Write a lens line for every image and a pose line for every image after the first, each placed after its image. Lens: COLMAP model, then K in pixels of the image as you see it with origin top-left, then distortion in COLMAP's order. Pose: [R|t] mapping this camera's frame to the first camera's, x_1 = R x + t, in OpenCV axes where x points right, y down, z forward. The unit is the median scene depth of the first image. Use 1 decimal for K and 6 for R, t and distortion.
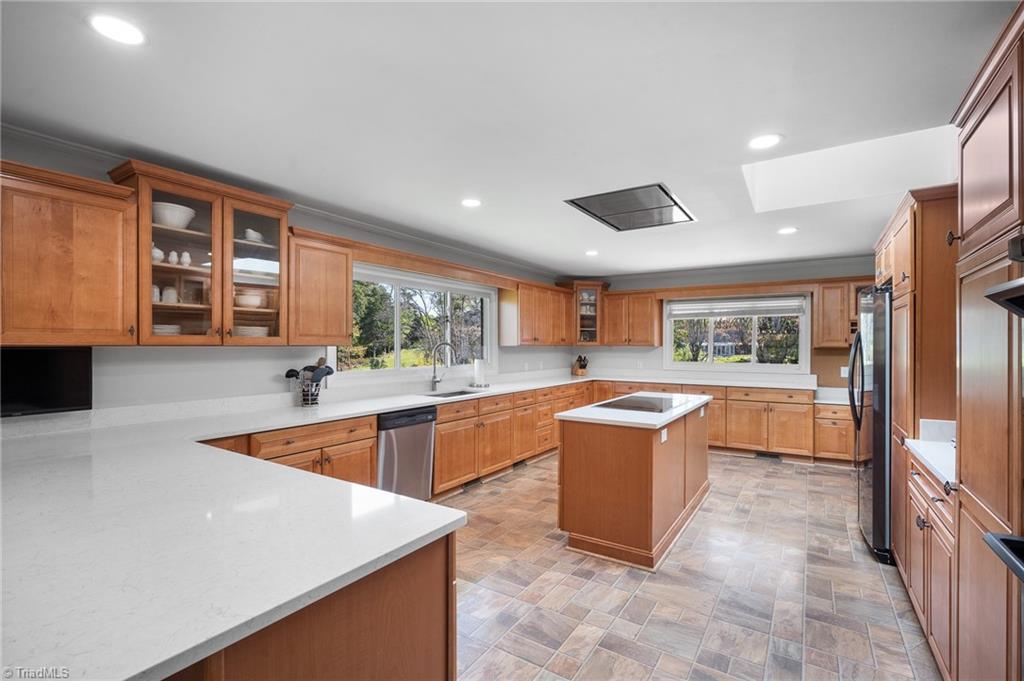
lens RADIAL K [[460.5, 0, 510.2], [0, 460.5, 342.3], [0, 0, 1]] dist [-0.010572, -0.000711]
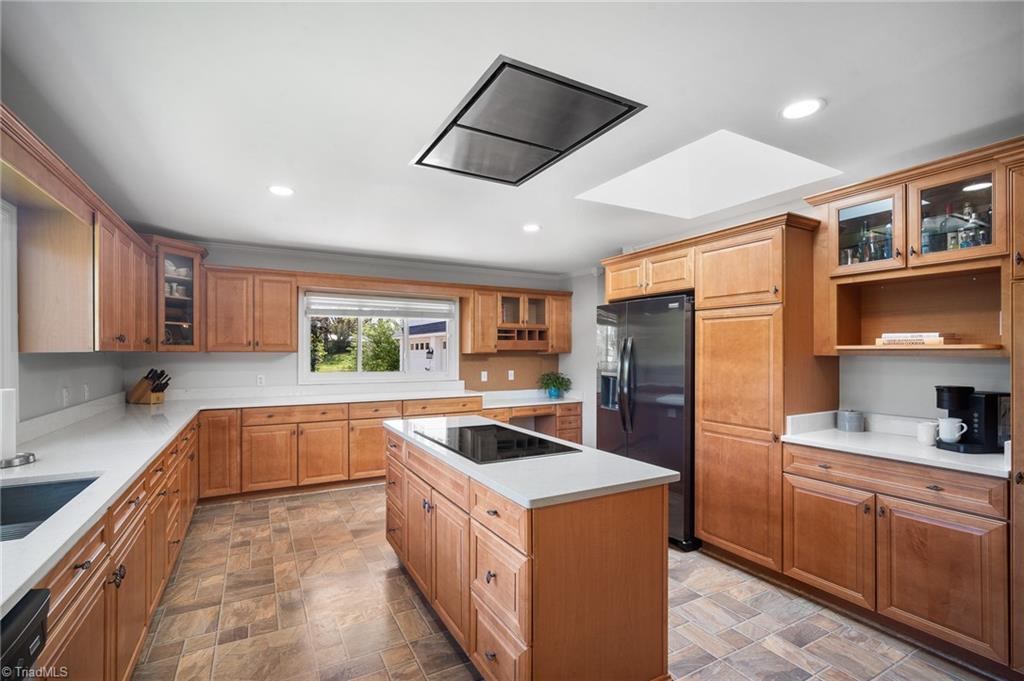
lens RADIAL K [[460.5, 0, 504.5], [0, 460.5, 346.1], [0, 0, 1]] dist [-0.010572, -0.000711]
pose [[0.471786, 0.007564, 0.881681, -0.230430], [-0.005595, 0.999969, -0.005585, 0.001562], [-0.881696, -0.002298, 0.471813, 0.561788]]
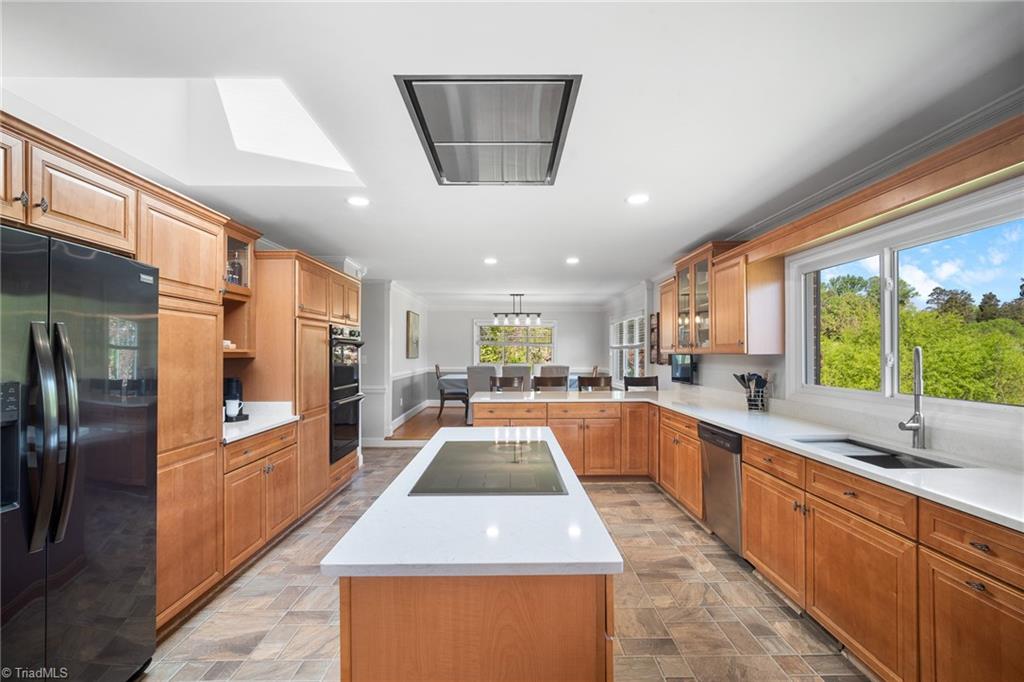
lens RADIAL K [[460.5, 0, 509.3], [0, 460.5, 346.7], [0, 0, 1]] dist [-0.010572, -0.000711]
pose [[-0.835044, -0.005614, -0.550154, 0.478483], [0.004844, 0.999834, -0.017556, 0.005872], [0.550162, -0.017325, -0.834878, 1.221267]]
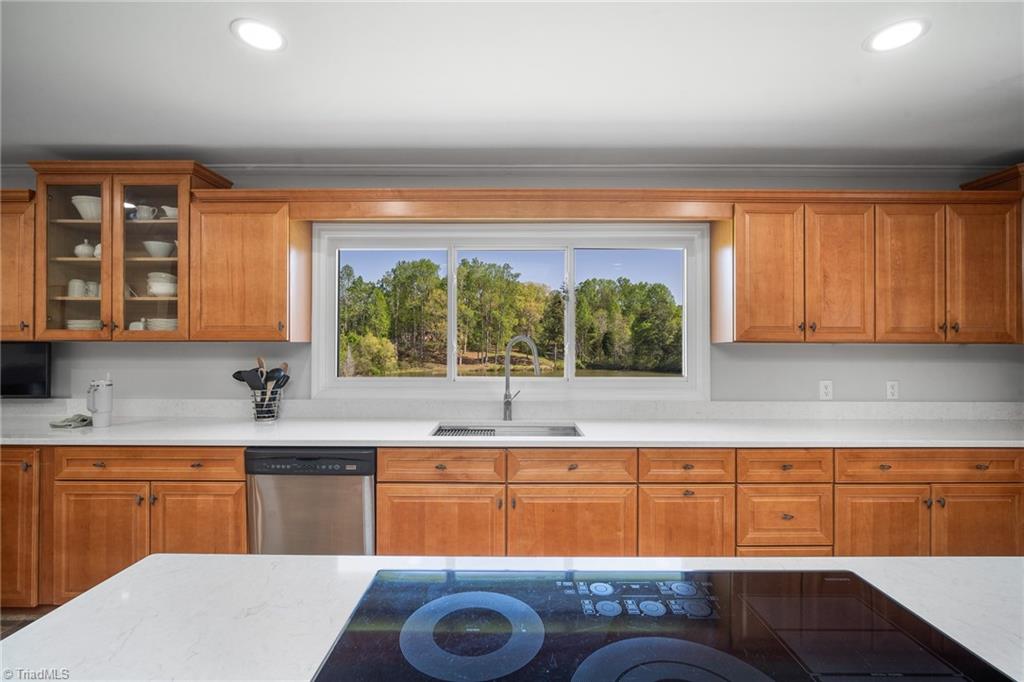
lens RADIAL K [[460.5, 0, 512.4], [0, 460.5, 345.3], [0, 0, 1]] dist [-0.010572, -0.000711]
pose [[0.543895, -0.003622, -0.839146, 0.339593], [0.004921, 0.999987, -0.001126, 0.012879], [0.839139, -0.003517, 0.543906, 0.725555]]
